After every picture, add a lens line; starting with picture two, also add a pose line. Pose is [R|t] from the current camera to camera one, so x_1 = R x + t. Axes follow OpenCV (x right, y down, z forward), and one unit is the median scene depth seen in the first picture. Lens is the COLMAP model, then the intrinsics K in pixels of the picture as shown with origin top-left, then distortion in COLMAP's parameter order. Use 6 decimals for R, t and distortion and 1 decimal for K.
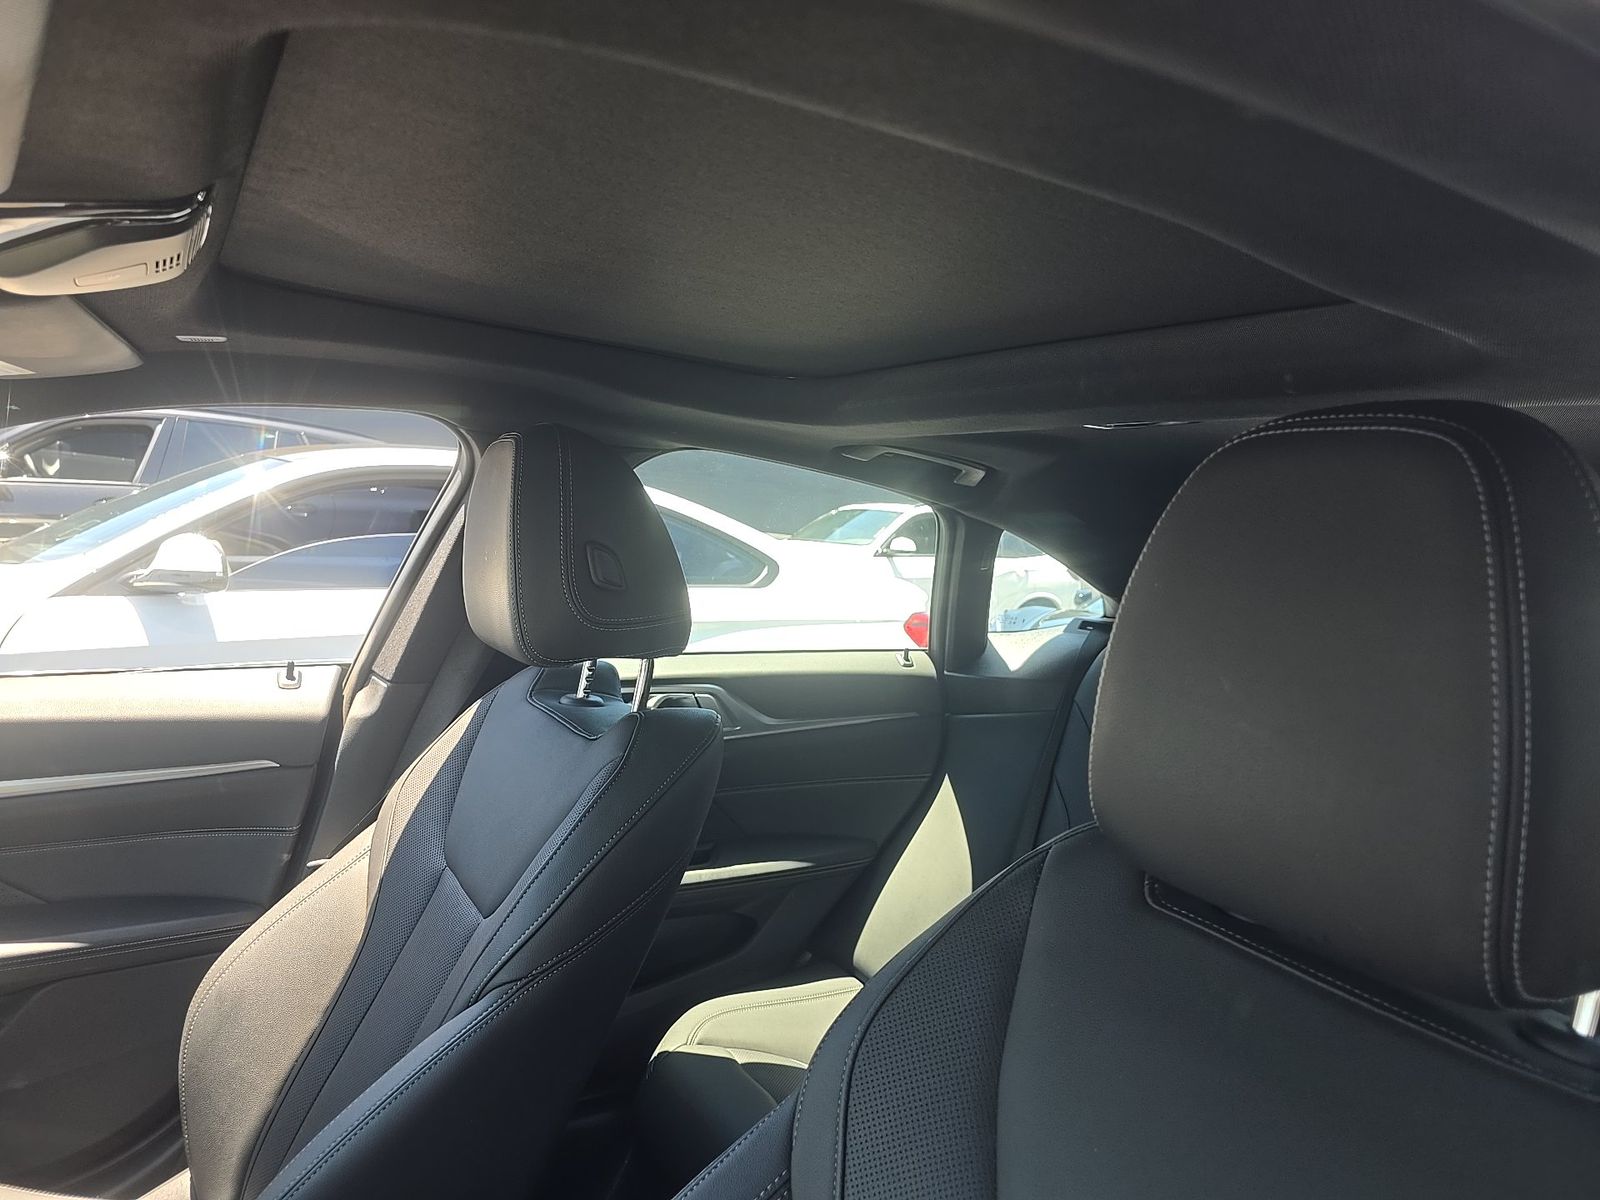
lens RADIAL K [[1172.5, 0, 800.0], [0, 1172.5, 600.0], [0, 0, 1]] dist [0.010809, 0.007057]
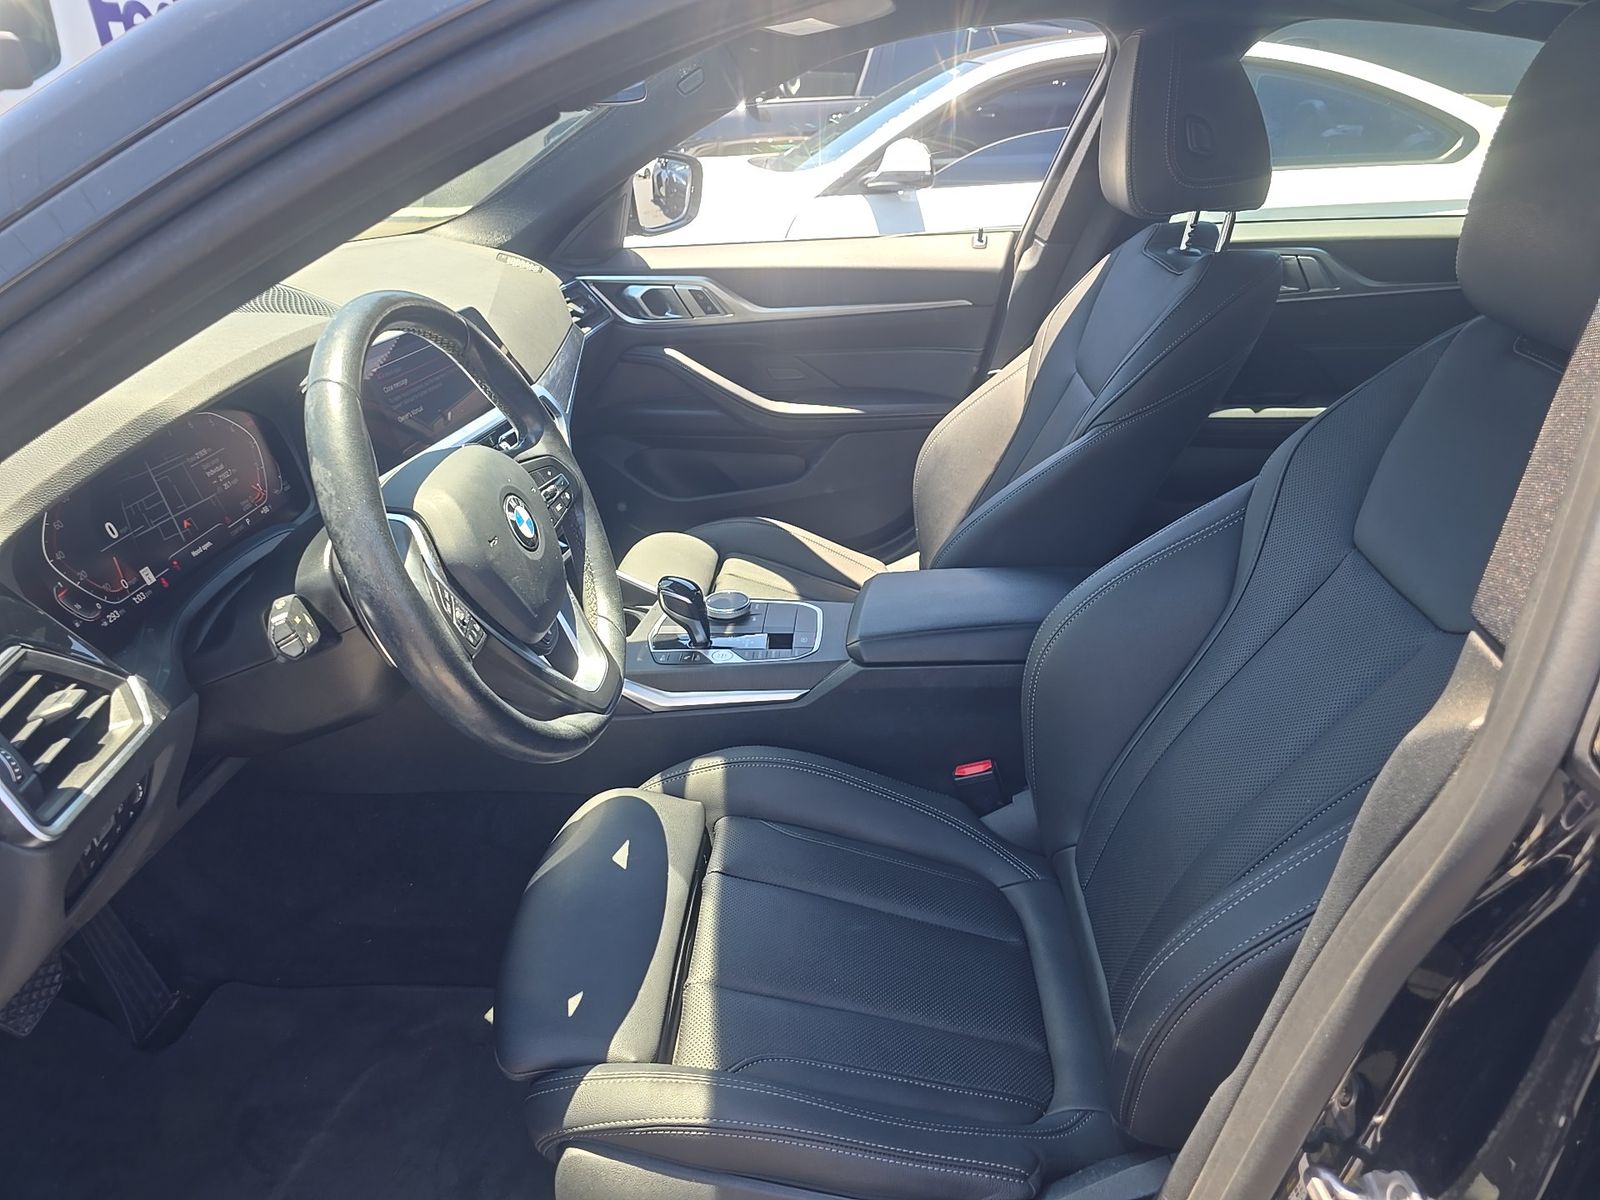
lens RADIAL K [[1083.5, 0, 805.4], [0, 1083.5, 602.8], [0, 0, 1]] dist [0.052935, -0.049787]
pose [[0.848396, 0.152040, -0.507058, 0.131014], [0.034327, 0.940049, 0.339307, 0.022389], [0.528248, -0.305273, 0.792315, -0.311254]]
